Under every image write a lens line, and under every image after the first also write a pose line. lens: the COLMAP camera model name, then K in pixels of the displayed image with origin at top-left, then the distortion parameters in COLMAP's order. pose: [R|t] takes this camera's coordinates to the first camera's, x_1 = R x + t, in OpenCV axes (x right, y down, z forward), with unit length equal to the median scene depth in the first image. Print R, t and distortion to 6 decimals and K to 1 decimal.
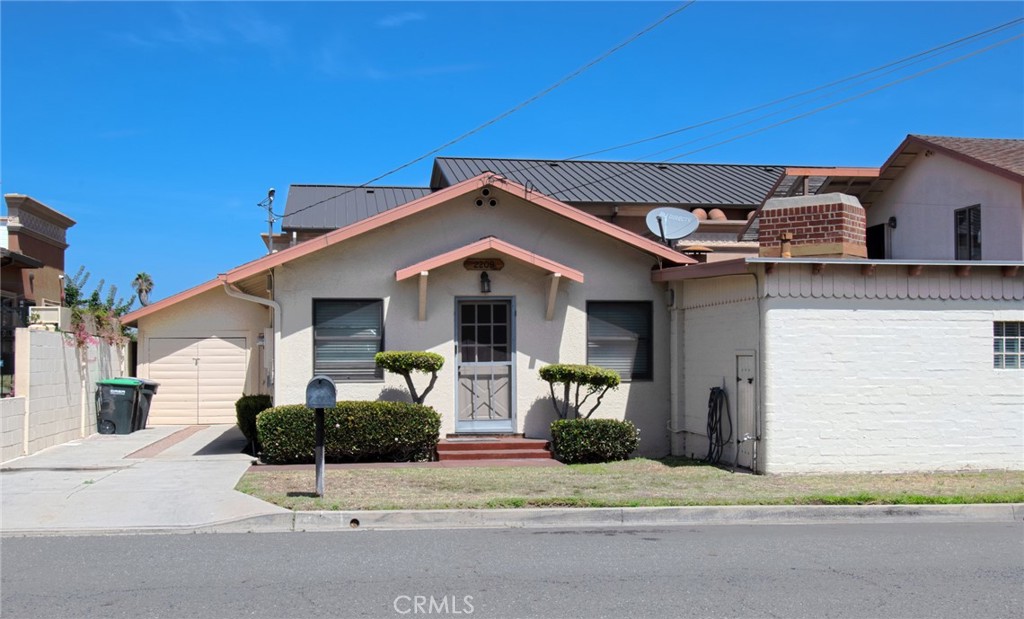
lens RADIAL K [[1179.8, 0, 513.7], [0, 1179.8, 313.3], [0, 0, 1]] dist [-0.063293, 0.000000]
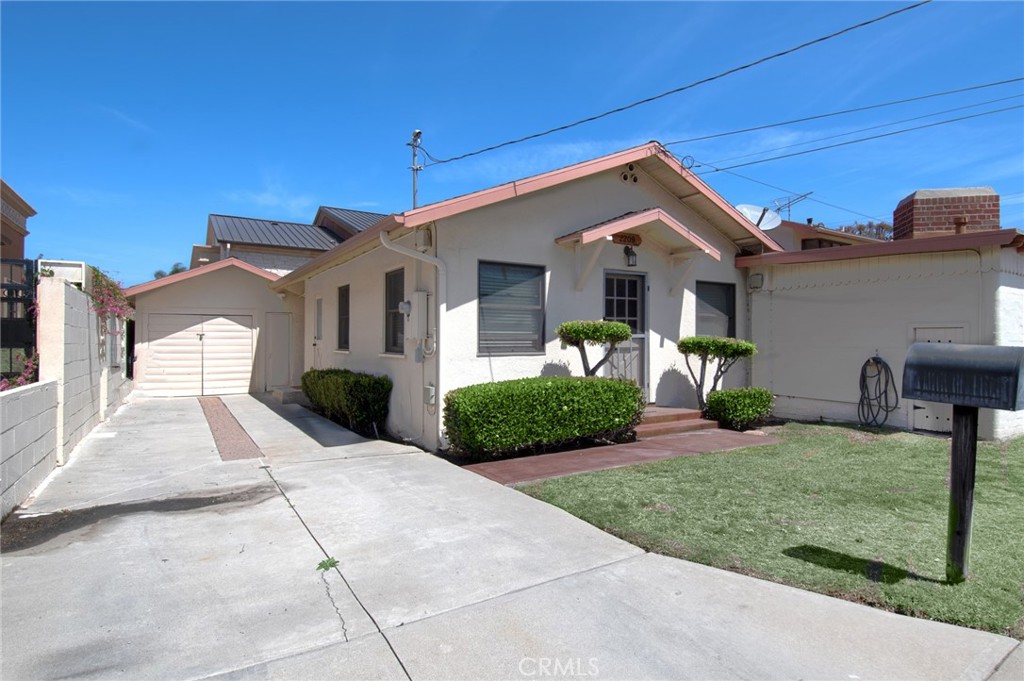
lens RADIAL K [[540.5, 0, 510.0], [0, 540.5, 341.1], [0, 0, 1]] dist [-0.008509, -0.006756]
pose [[0.909035, 0.004975, 0.416689, -0.314286], [-0.018636, 0.999414, 0.028722, 0.035709], [-0.416302, -0.033875, 0.908595, 0.622148]]
